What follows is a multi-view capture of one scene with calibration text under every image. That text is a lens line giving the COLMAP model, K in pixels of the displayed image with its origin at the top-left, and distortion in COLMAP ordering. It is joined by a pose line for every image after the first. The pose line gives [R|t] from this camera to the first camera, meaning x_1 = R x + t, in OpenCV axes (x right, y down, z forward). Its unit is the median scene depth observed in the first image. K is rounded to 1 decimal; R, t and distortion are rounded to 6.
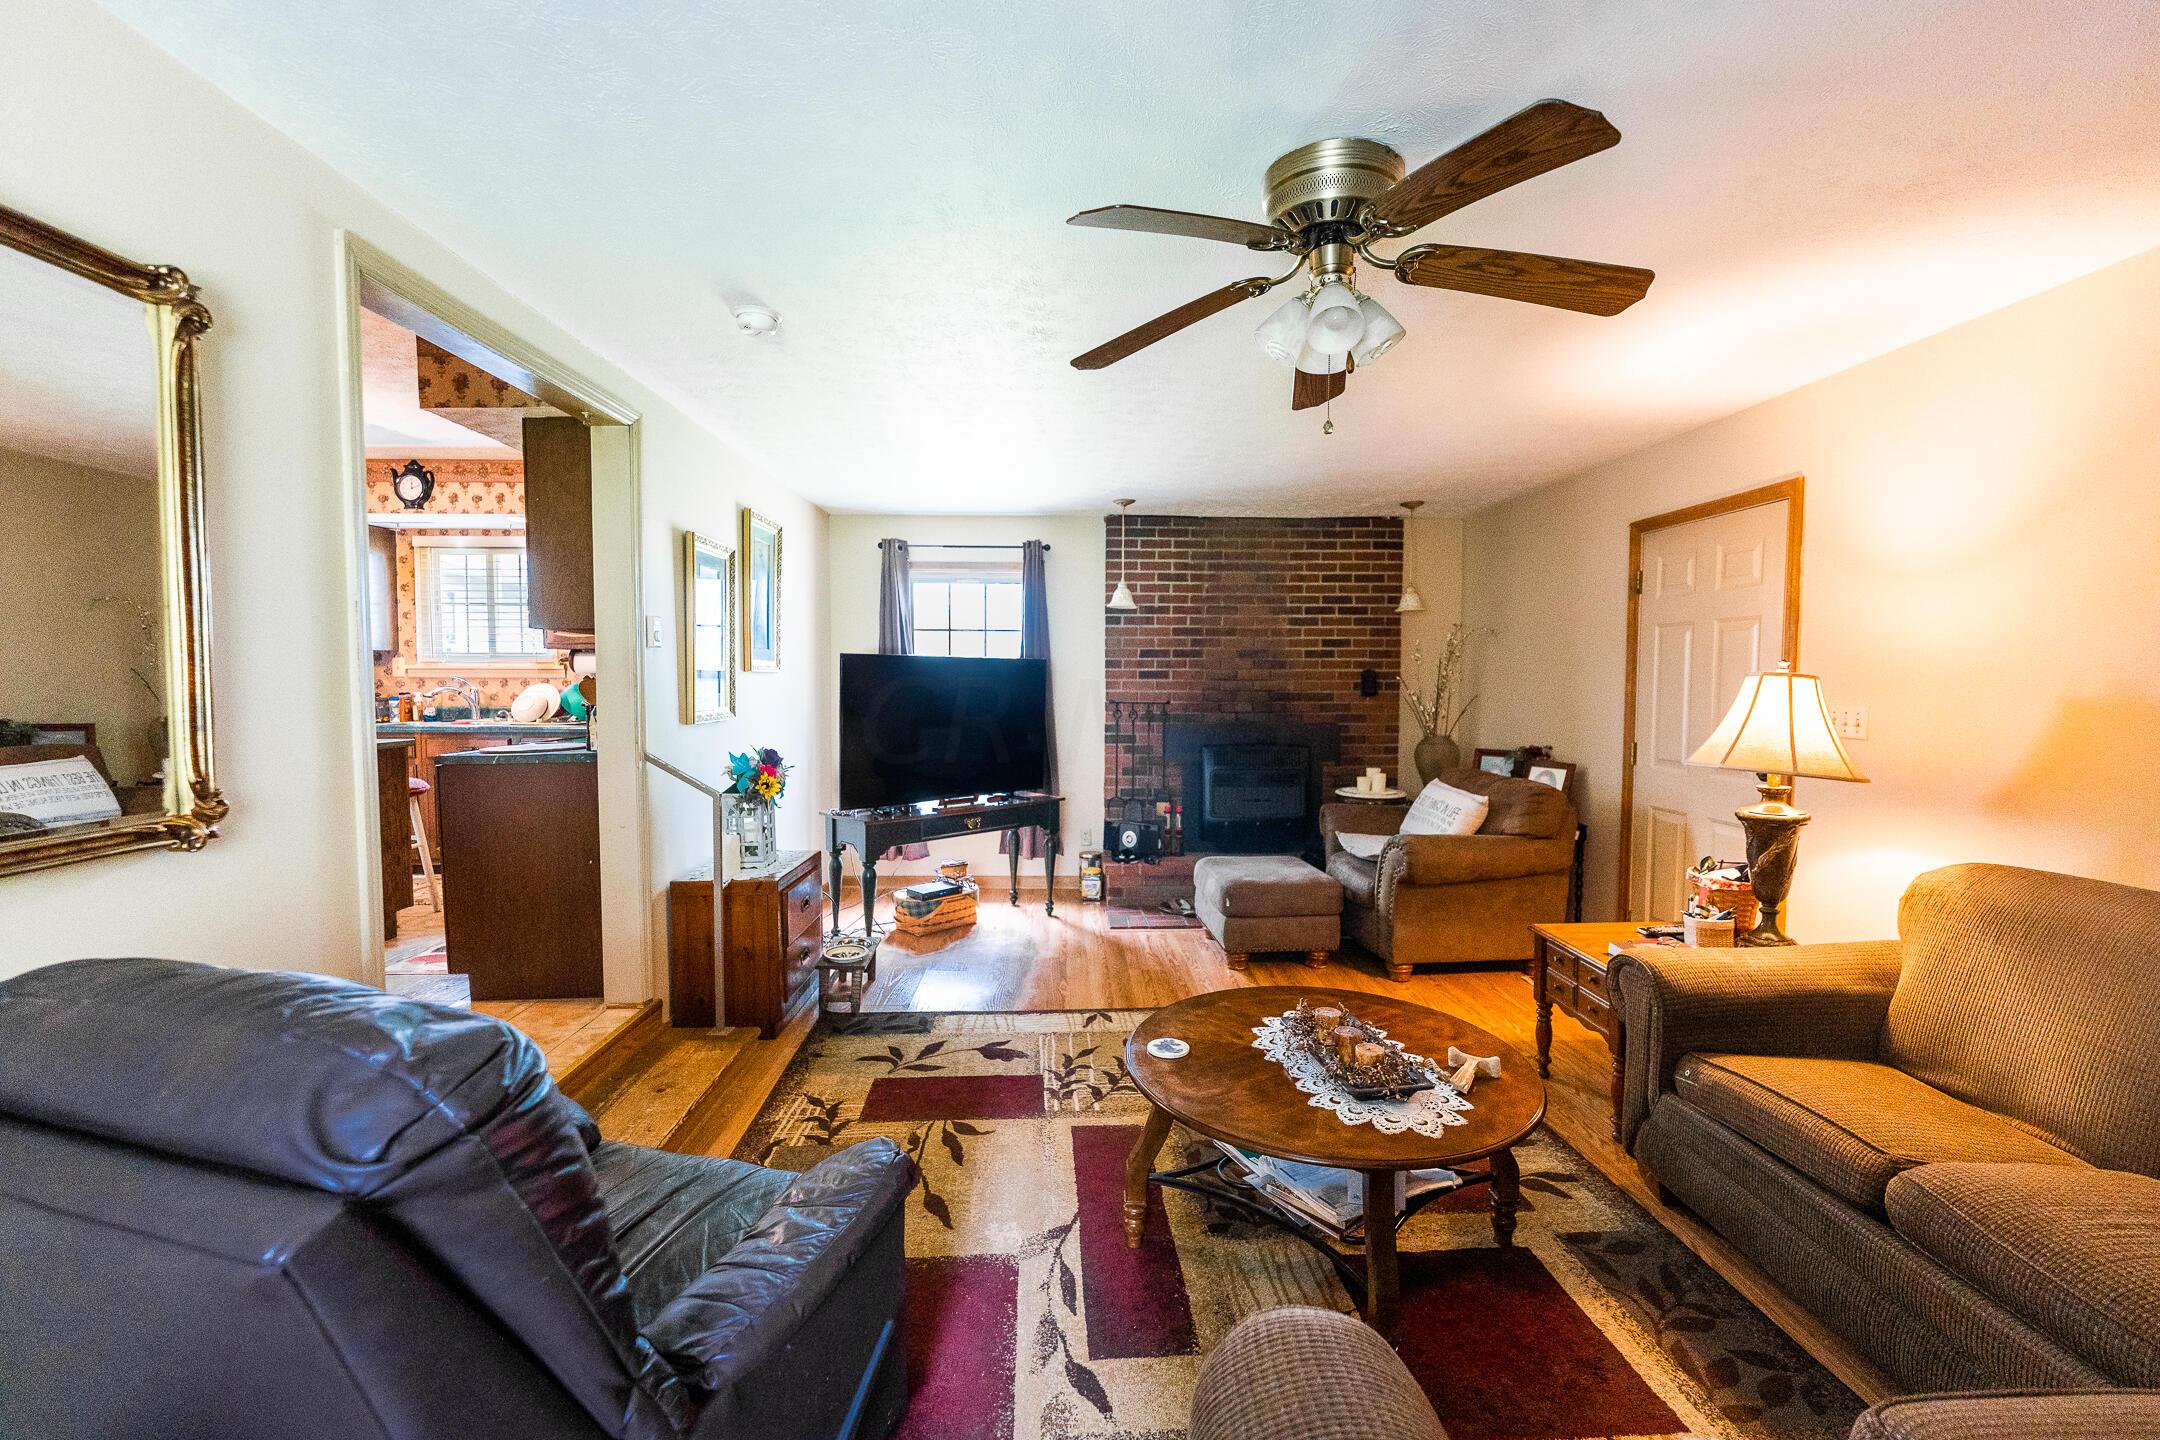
lens RADIAL K [[888.9, 0, 1075.4], [0, 888.9, 720.4], [0, 0, 1]] dist [-0.001371, -0.000077]
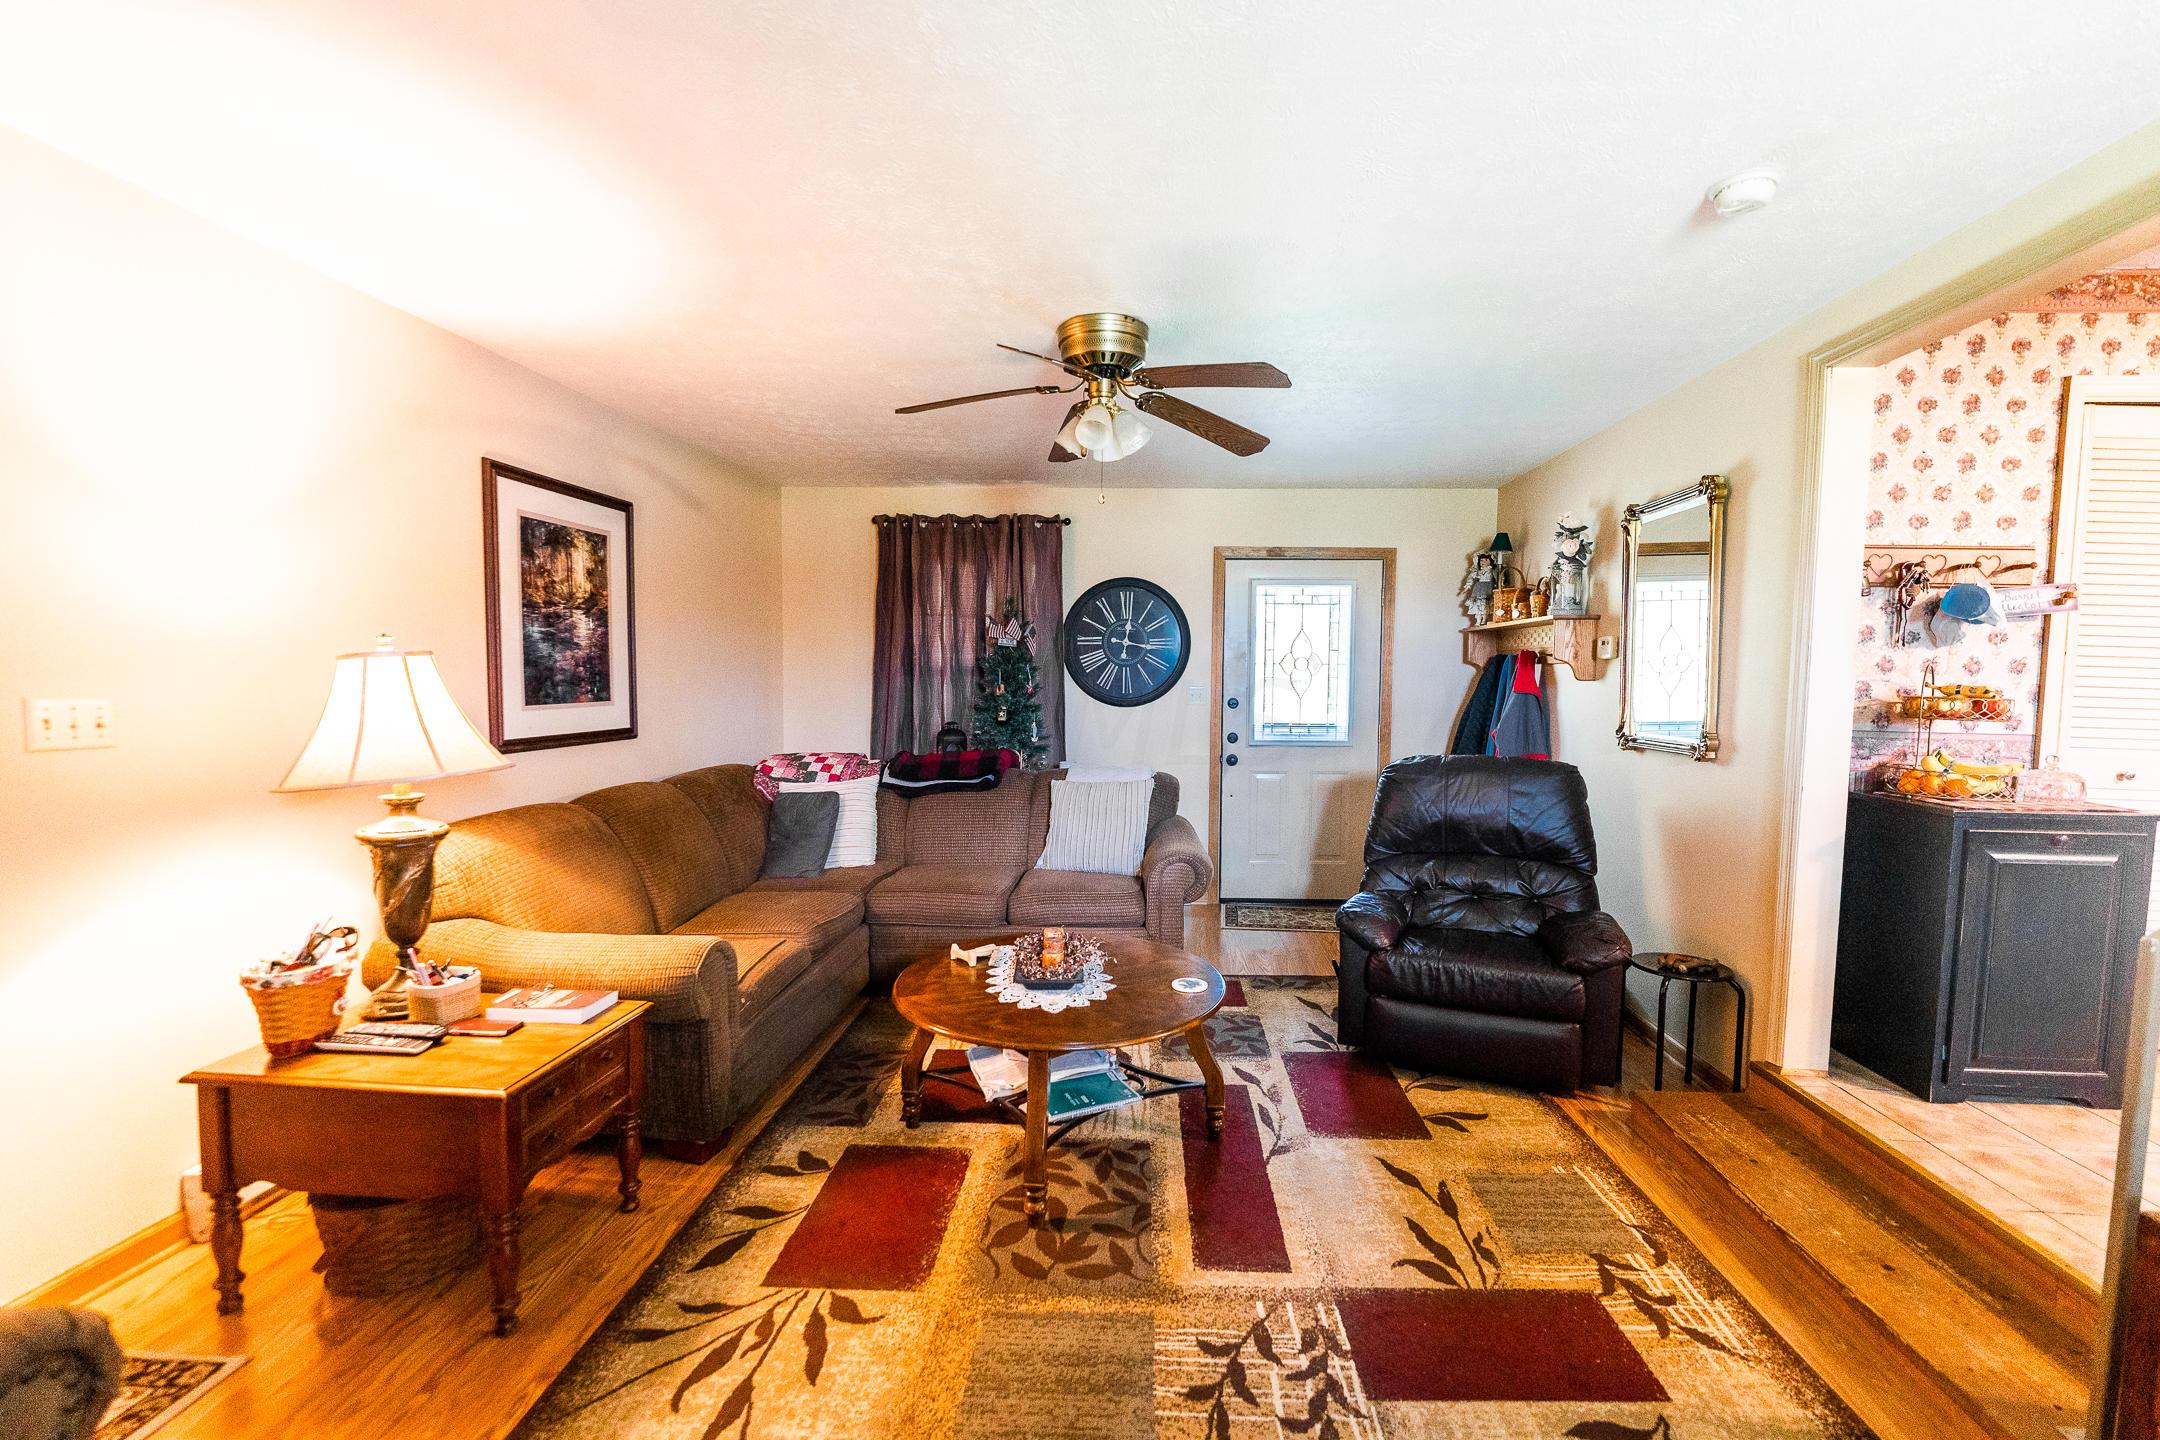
lens RADIAL K [[888.9, 0, 1094.6], [0, 888.9, 727.4], [0, 0, 1]] dist [-0.001371, -0.000077]
pose [[-0.994579, -0.021494, 0.101739, 0.094408], [-0.010148, 0.993796, 0.110756, -0.079107], [-0.103488, 0.109123, -0.988627, 1.712461]]
